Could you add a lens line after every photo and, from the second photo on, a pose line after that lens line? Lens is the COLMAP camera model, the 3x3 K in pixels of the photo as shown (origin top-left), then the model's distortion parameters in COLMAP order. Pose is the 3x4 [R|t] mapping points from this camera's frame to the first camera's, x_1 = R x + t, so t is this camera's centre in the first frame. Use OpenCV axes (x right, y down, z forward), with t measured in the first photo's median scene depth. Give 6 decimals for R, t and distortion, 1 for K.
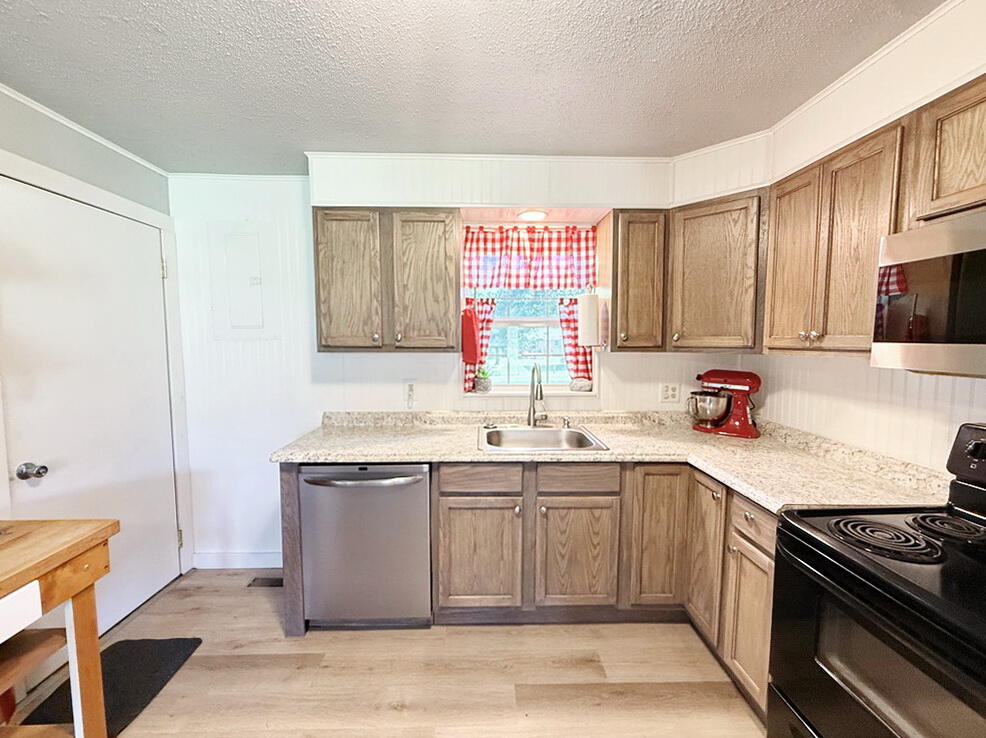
lens RADIAL K [[418.8, 0, 490.7], [0, 418.8, 371.6], [0, 0, 1]] dist [0.002877, 0.000119]
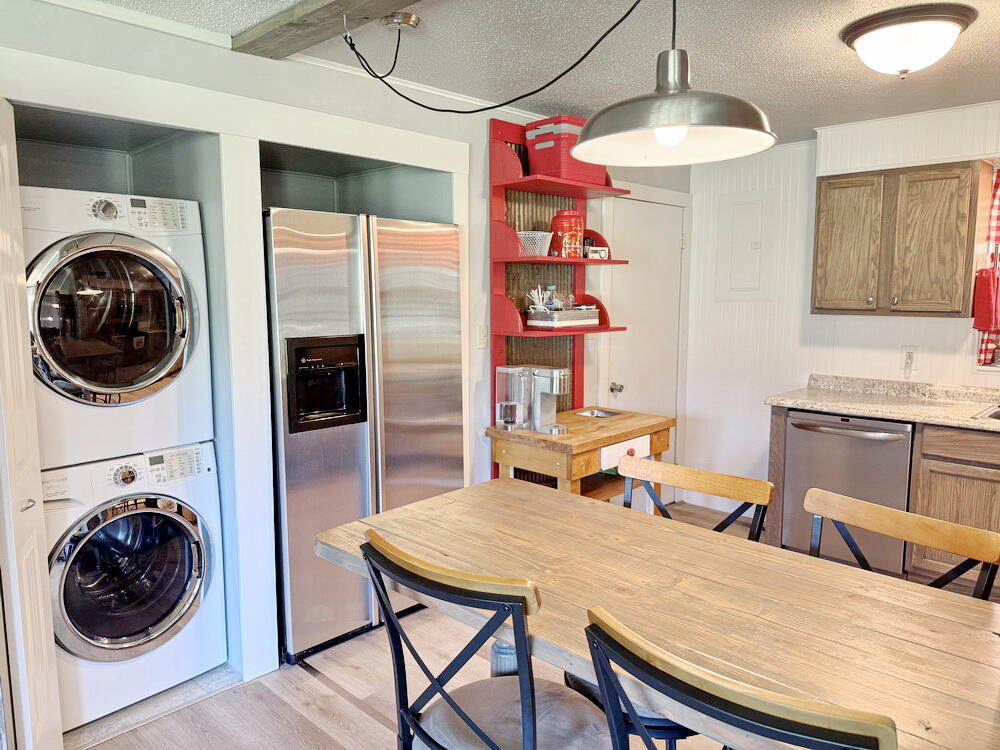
lens RADIAL K [[704.1, 0, 500.0], [0, 704.1, 375.0], [0, 0, 1]] dist [-0.005745, -0.004732]
pose [[0.704816, 0.081958, -0.704640, 0.305957], [-0.058813, 0.996635, 0.057093, 0.053583], [0.706948, 0.001201, 0.707264, -0.832372]]
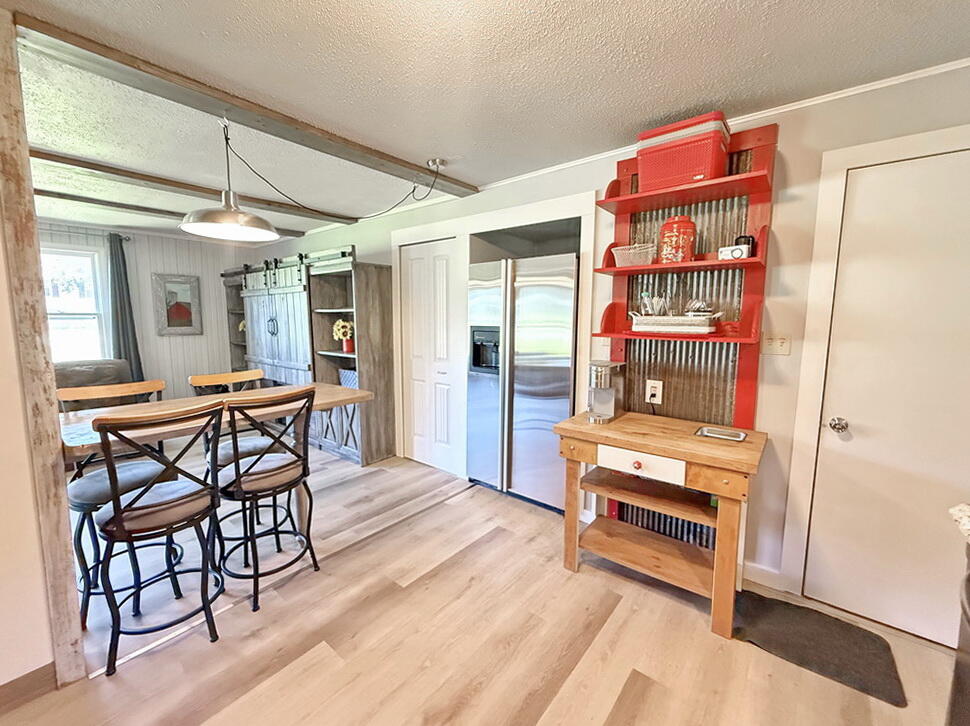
lens RADIAL K [[412.0, 0, 482.7], [0, 412.0, 365.5], [0, 0, 1]] dist [0.002877, 0.000119]
pose [[-0.672264, 0.094092, -0.734308, 0.268818], [-0.057347, 0.982291, 0.178370, -0.040911], [0.738087, 0.162022, -0.654962, 0.700085]]
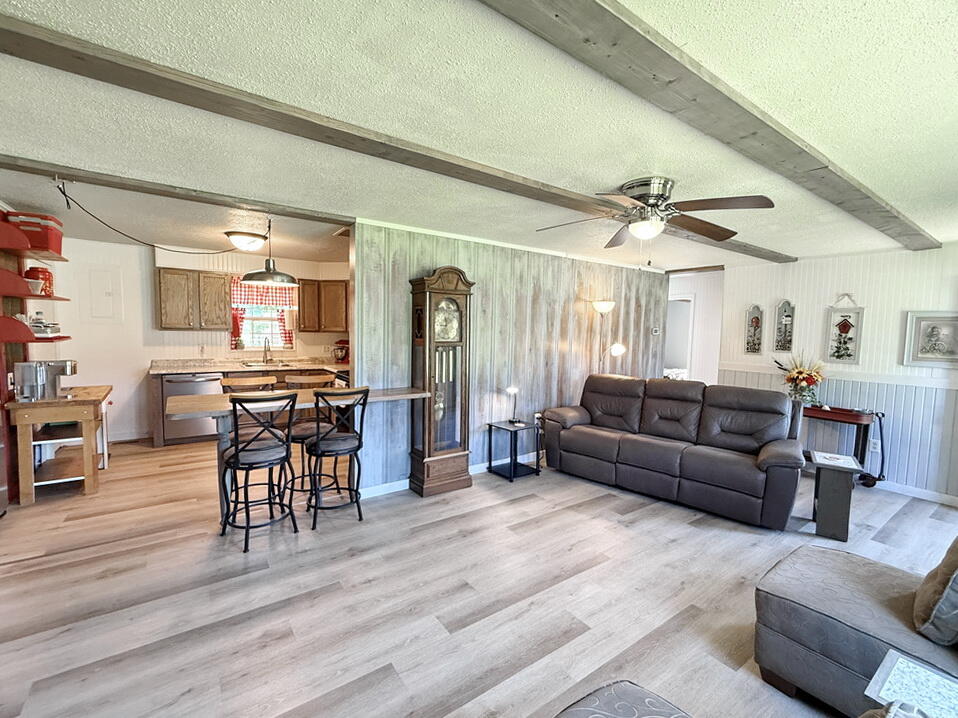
lens RADIAL K [[406.9, 0, 476.8], [0, 406.9, 361.5], [0, 0, 1]] dist [0.002877, 0.000119]
pose [[0.825794, -0.024076, 0.563458, -0.243358], [0.022891, 0.999696, 0.009169, 0.144316], [-0.563508, 0.005326, 0.826094, -1.813776]]
